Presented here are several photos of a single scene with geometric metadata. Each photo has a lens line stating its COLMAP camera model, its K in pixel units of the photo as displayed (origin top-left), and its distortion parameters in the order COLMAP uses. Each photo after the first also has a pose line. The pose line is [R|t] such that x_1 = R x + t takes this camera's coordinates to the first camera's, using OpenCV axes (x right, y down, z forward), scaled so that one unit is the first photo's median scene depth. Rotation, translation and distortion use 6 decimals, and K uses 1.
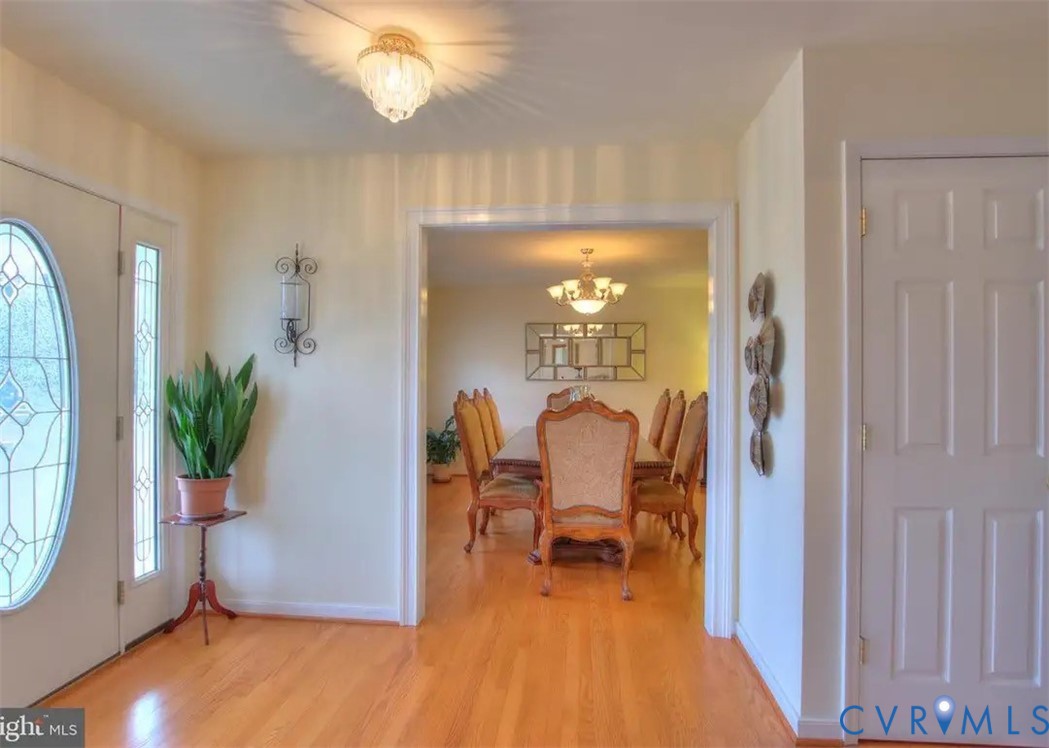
lens RADIAL K [[785.5, 0, 524.5], [0, 785.5, 374.0], [0, 0, 1]] dist [0.005543, 0.008858]
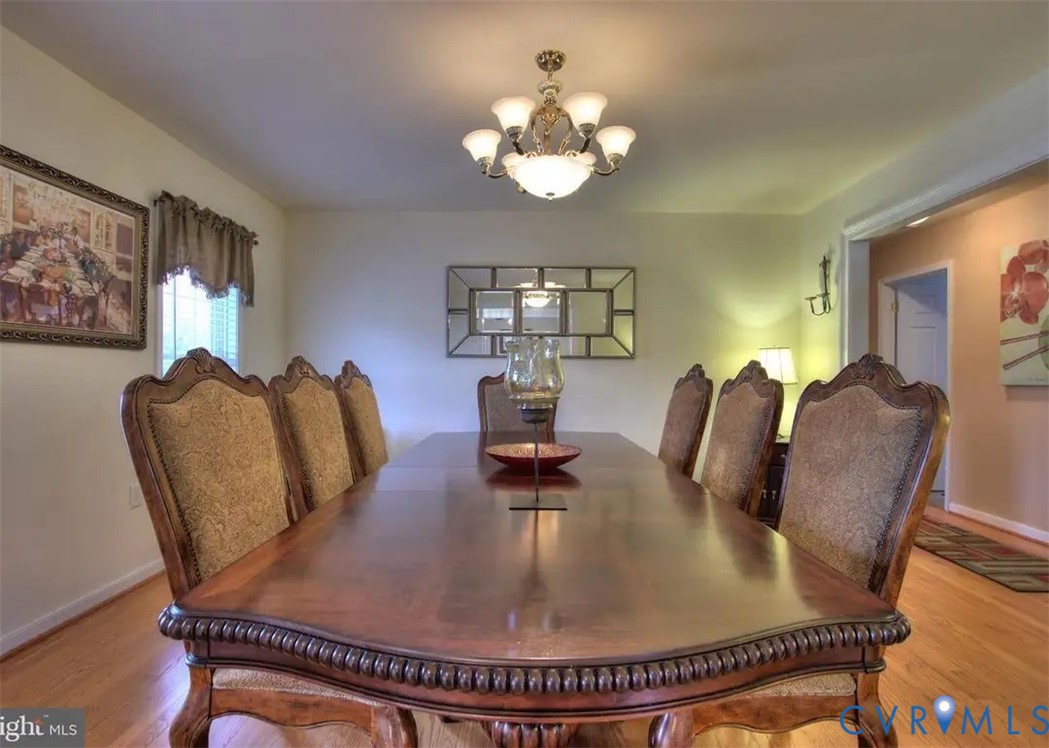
lens RADIAL K [[785.5, 0, 524.5], [0, 785.5, 374.0], [0, 0, 1]] dist [0.005543, 0.008858]
pose [[0.998152, 0.002385, 0.060724, 0.025817], [-0.002835, 0.999969, 0.007315, 0.016883], [-0.060705, -0.007473, 0.998128, 0.370180]]
